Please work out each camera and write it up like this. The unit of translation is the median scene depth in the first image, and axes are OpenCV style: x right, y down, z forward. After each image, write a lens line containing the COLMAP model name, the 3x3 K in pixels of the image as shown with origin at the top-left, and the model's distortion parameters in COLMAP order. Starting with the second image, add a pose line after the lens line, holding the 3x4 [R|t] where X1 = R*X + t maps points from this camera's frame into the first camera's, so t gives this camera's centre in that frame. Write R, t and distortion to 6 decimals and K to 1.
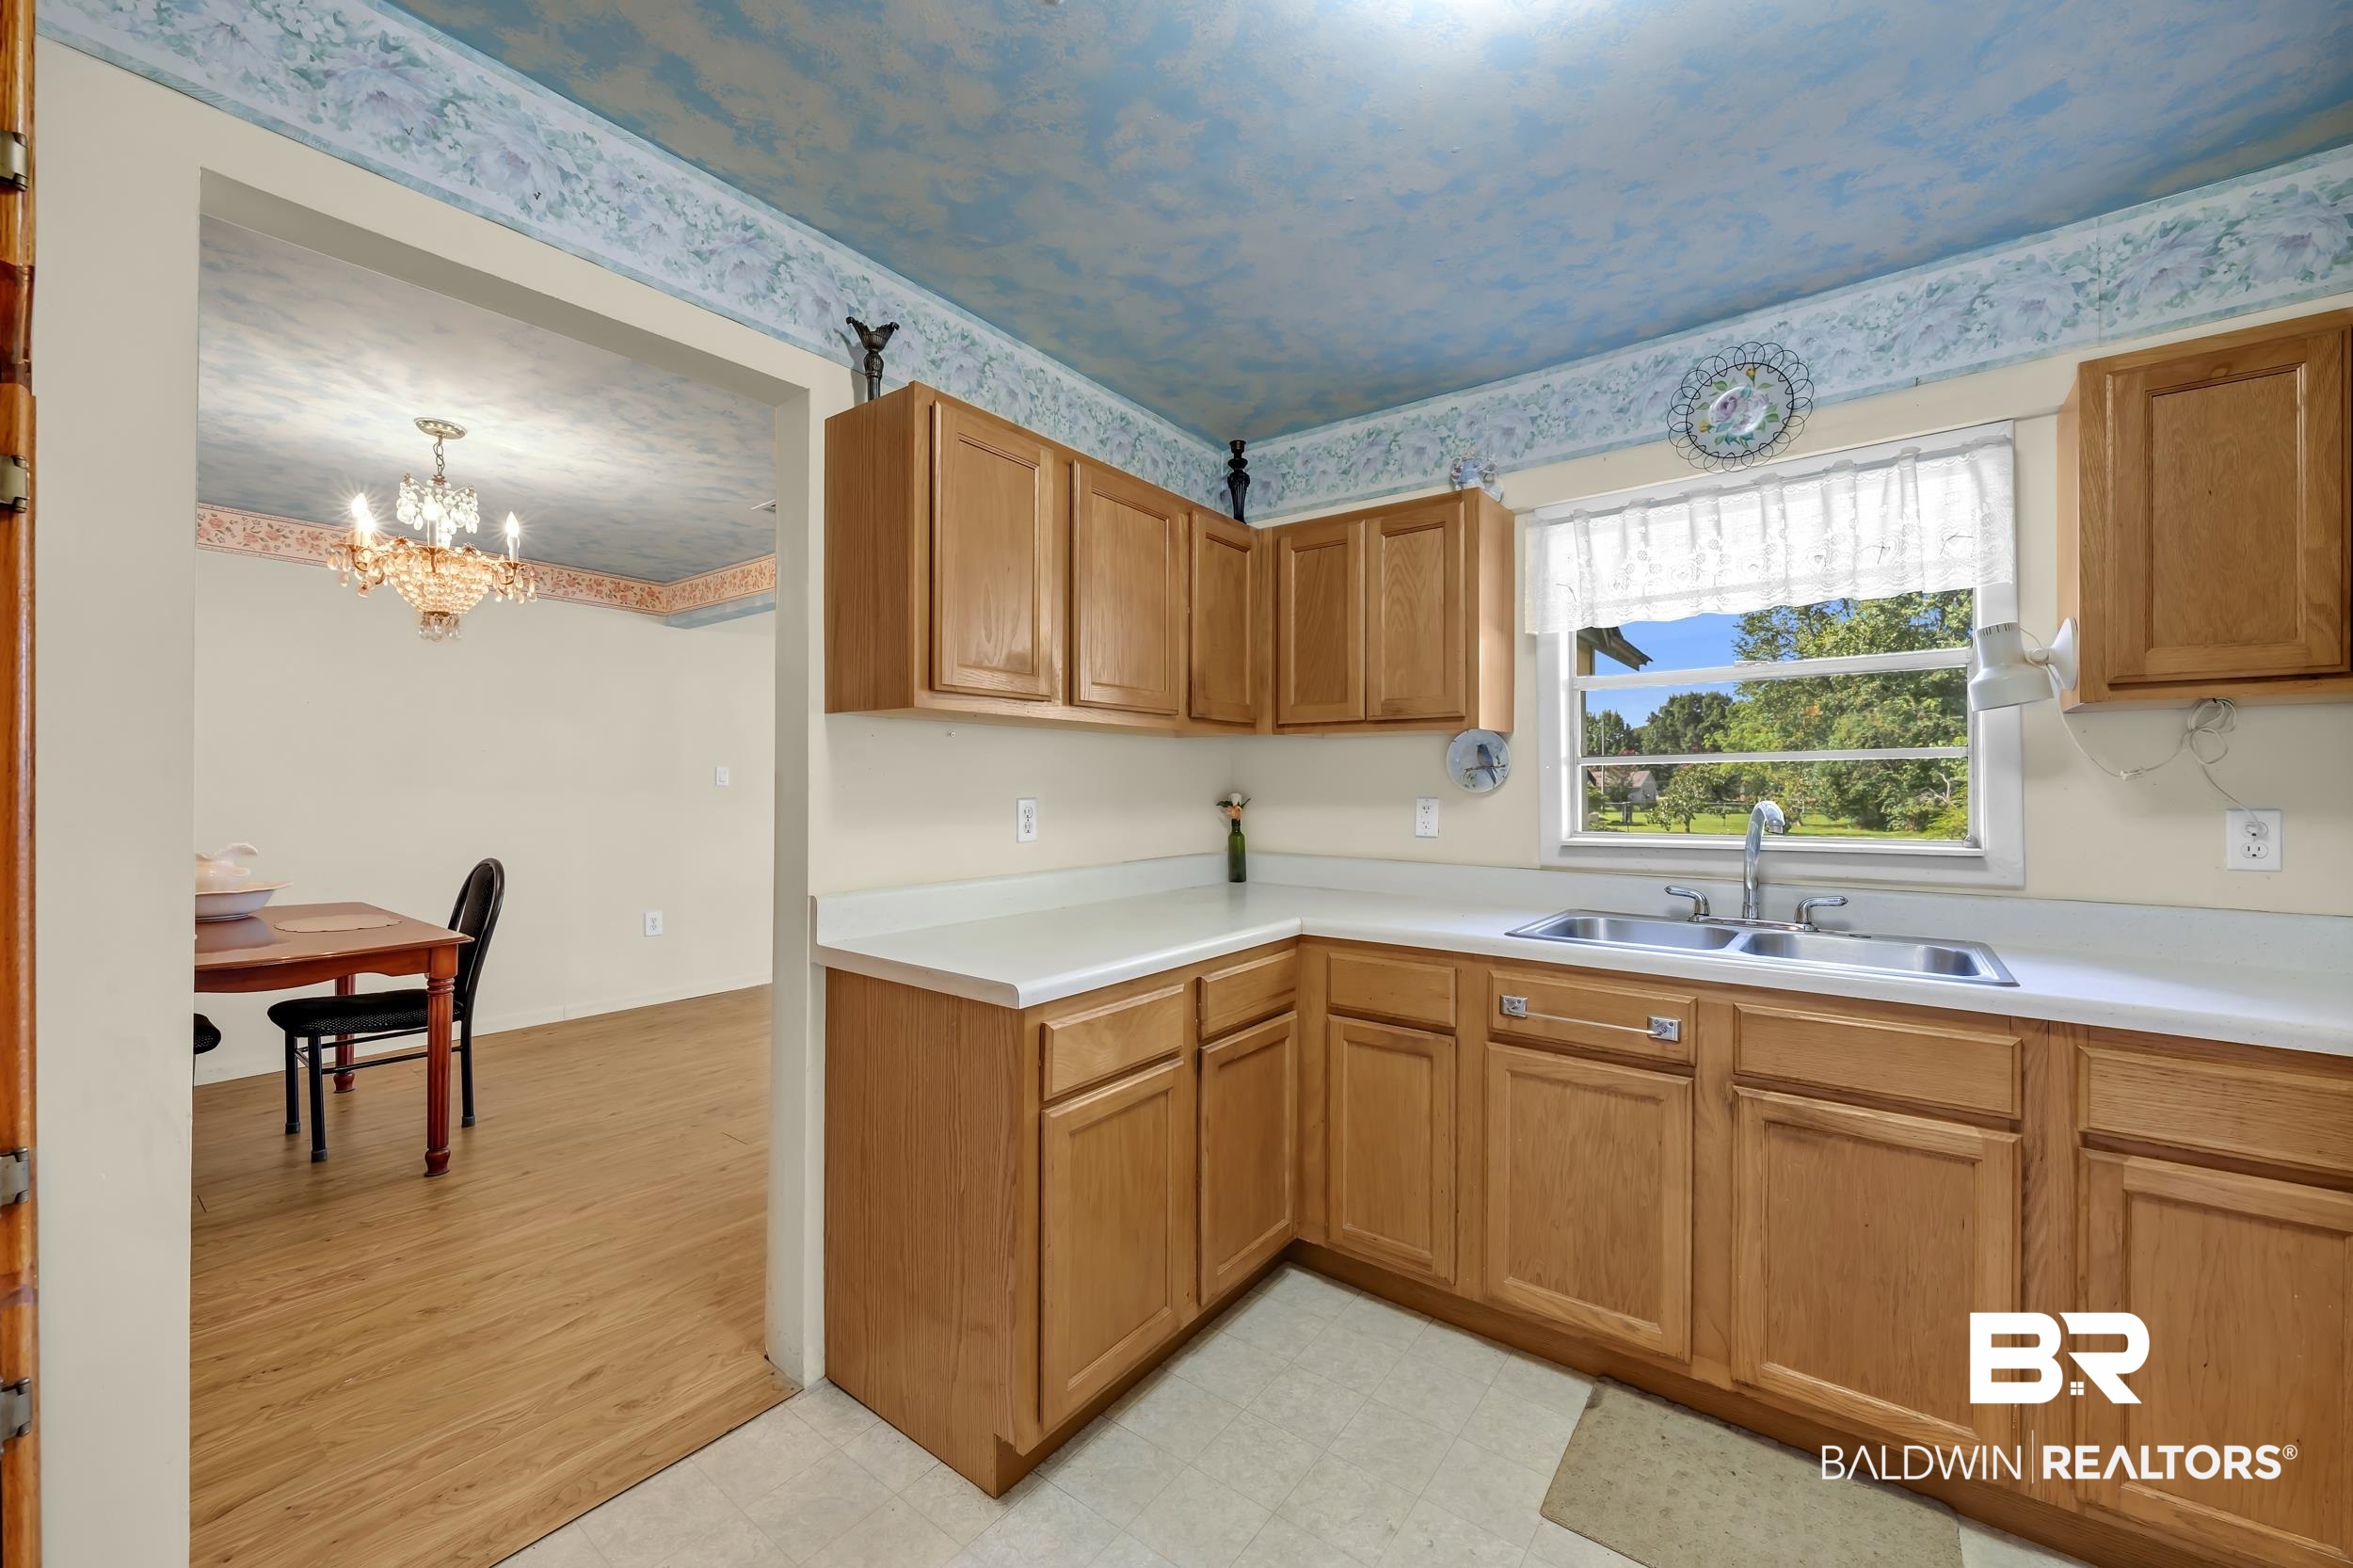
lens RADIAL K [[915.1, 0, 1191.6], [0, 915.1, 787.3], [0, 0, 1]] dist [-0.002866, -0.000114]
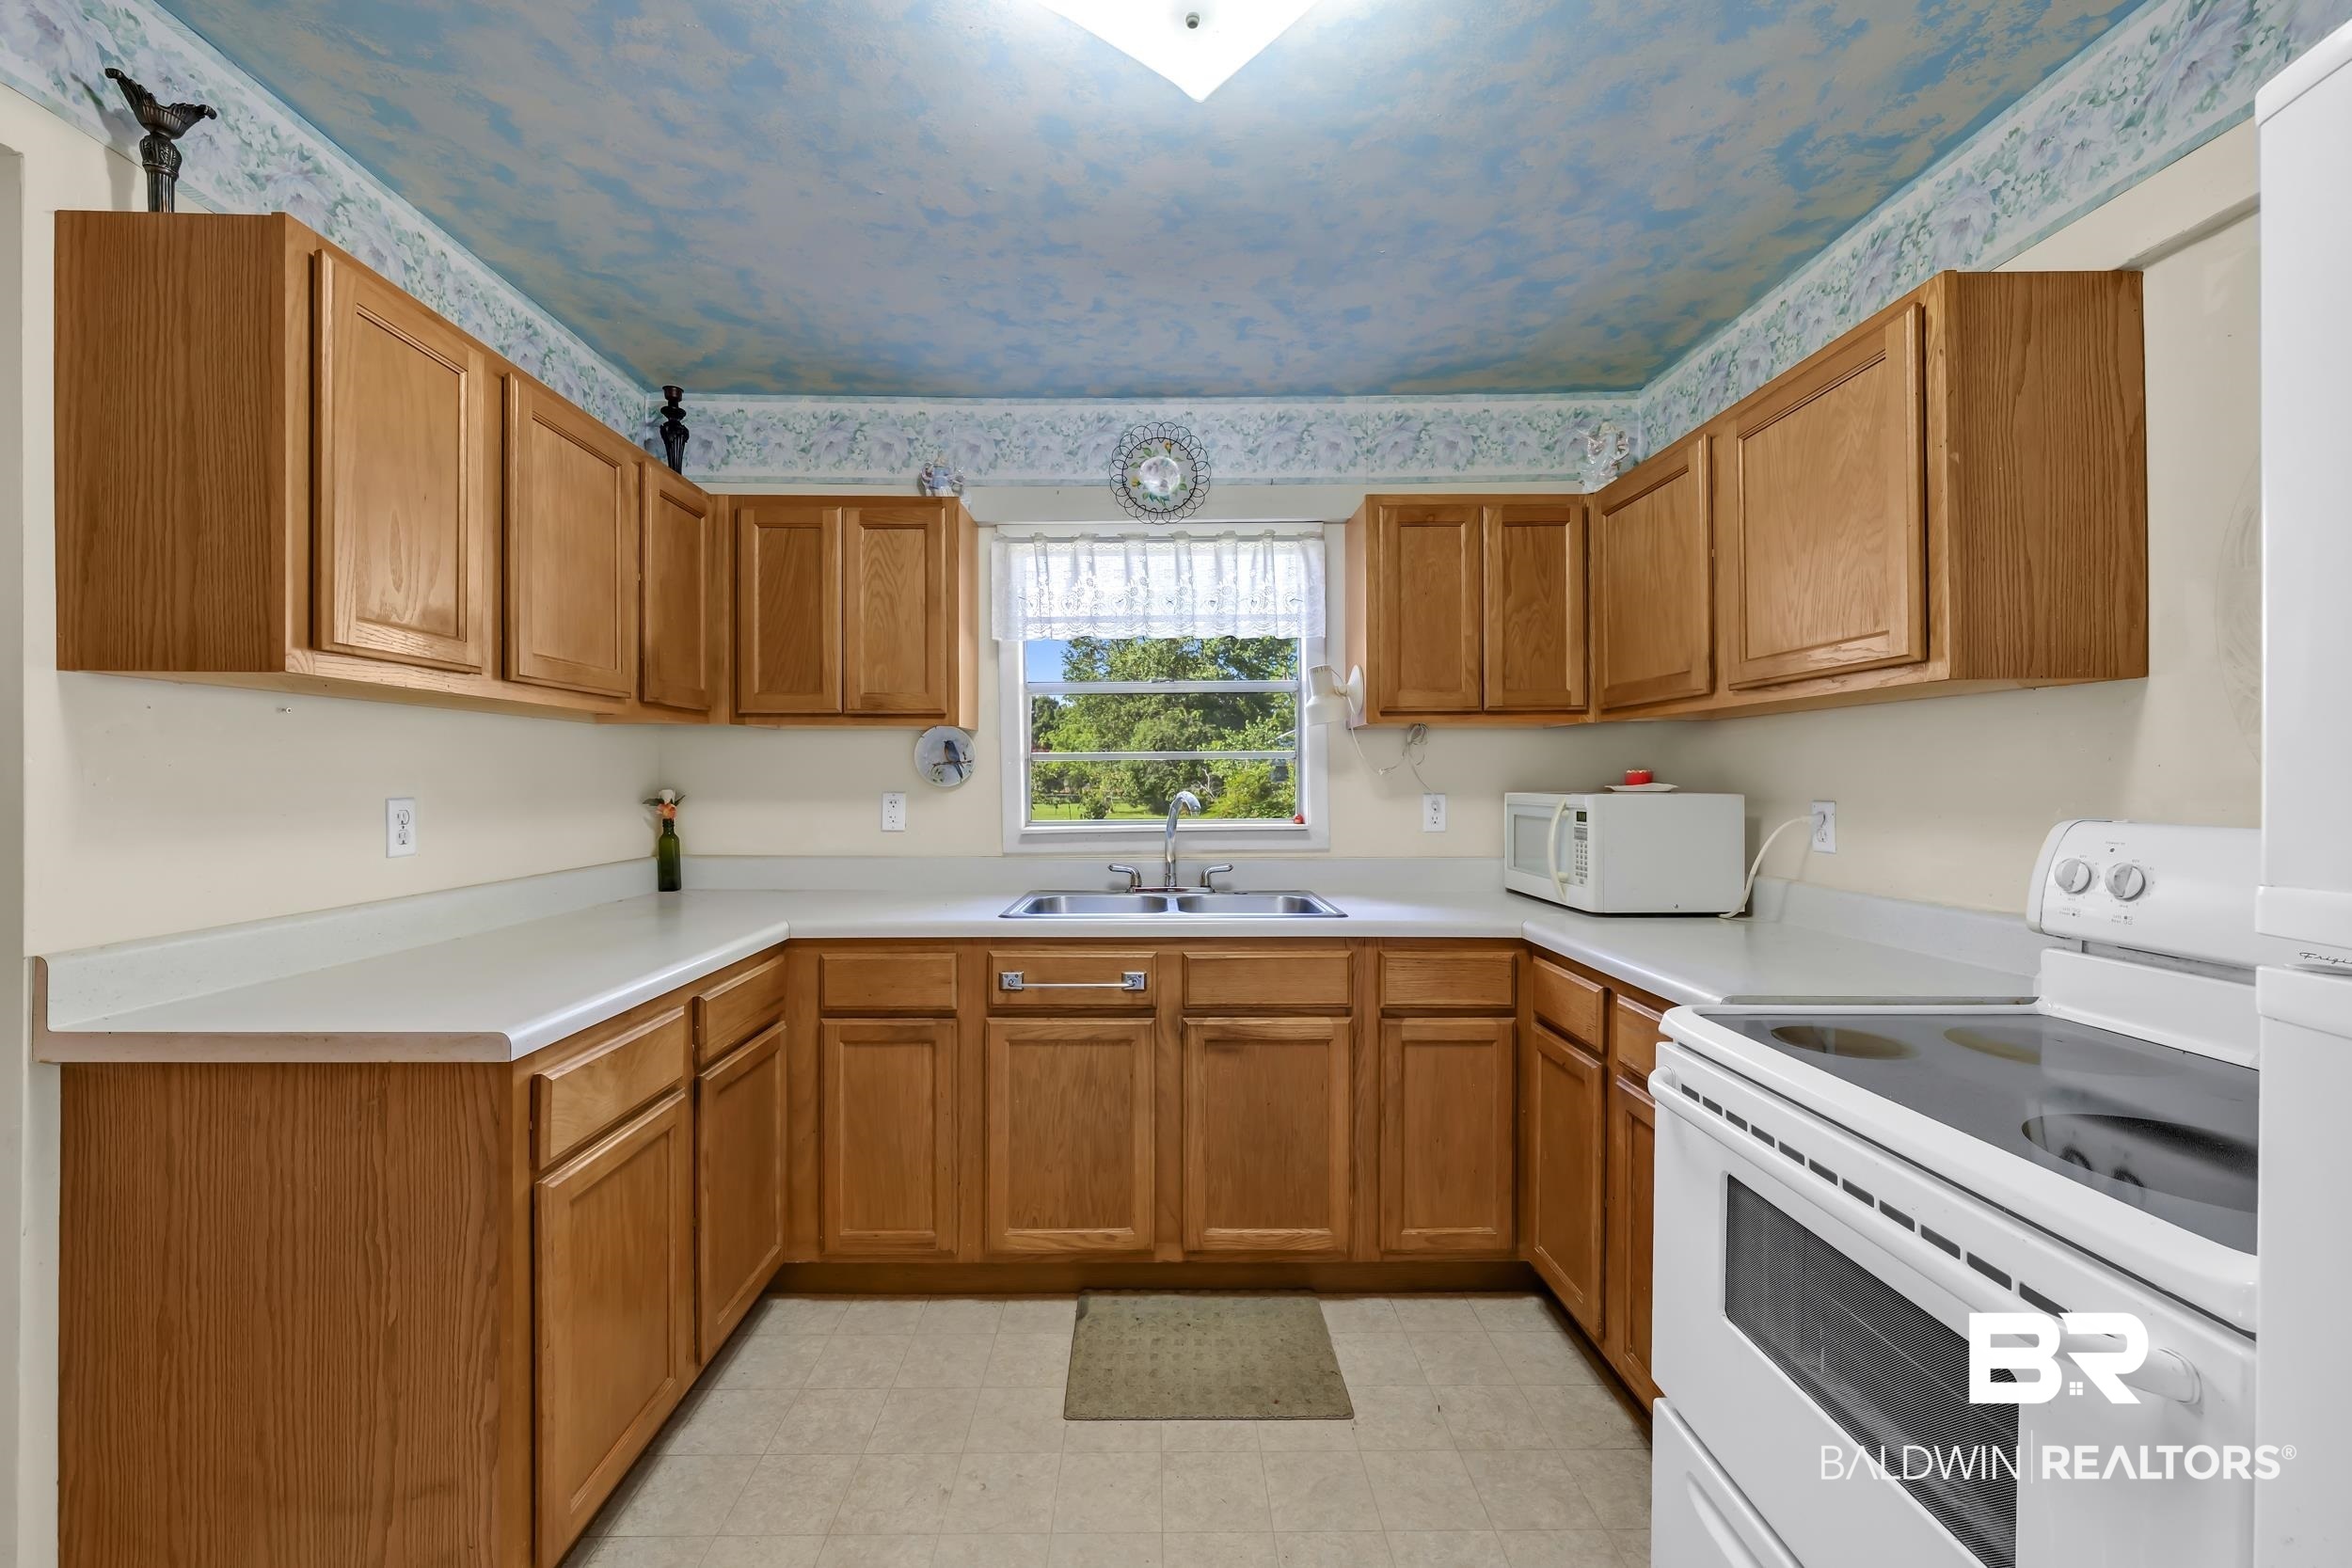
lens RADIAL K [[927.5, 0, 1185.2], [0, 927.5, 783.7], [0, 0, 1]] dist [-0.001654, -0.000026]
pose [[0.782426, -0.005047, 0.622723, -0.173961], [0.003551, 0.999987, 0.003644, -0.000660], [-0.622733, -0.000640, 0.782434, 0.000644]]
